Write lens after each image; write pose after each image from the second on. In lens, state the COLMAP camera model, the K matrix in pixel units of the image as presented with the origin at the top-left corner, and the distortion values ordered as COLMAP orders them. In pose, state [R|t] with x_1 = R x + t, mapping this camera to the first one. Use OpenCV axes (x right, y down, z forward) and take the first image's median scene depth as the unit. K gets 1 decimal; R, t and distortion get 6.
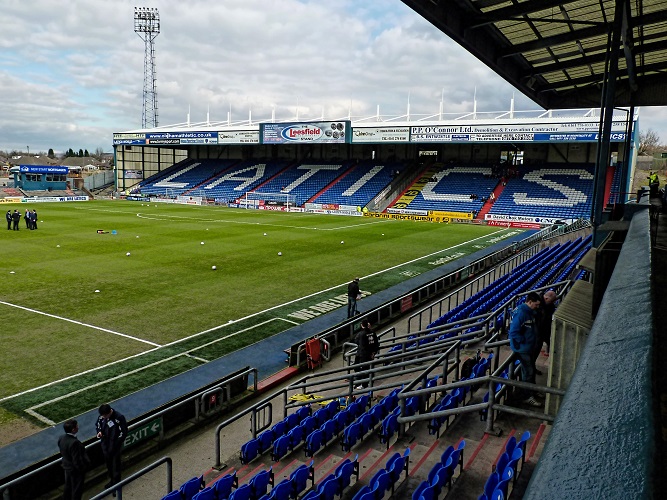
lens RADIAL K [[559.3, 0, 319.6], [0, 559.3, 259.4], [0, 0, 1]] dist [-0.019457, 0.030136]
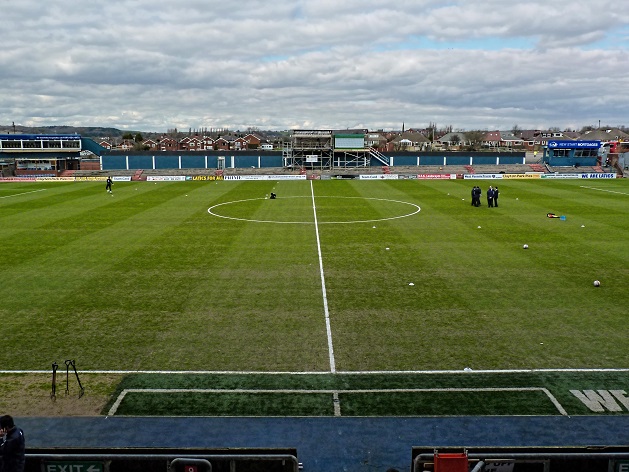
lens RADIAL K [[527.4, 0, 316.3], [0, 527.4, 234.3], [0, 0, 1]] dist [-0.019457, 0.030136]
pose [[0.503103, 0.126847, -0.854867, 0.089977], [-0.116098, 0.990124, 0.078591, -0.026807], [0.856393, 0.059709, 0.512860, 0.156634]]
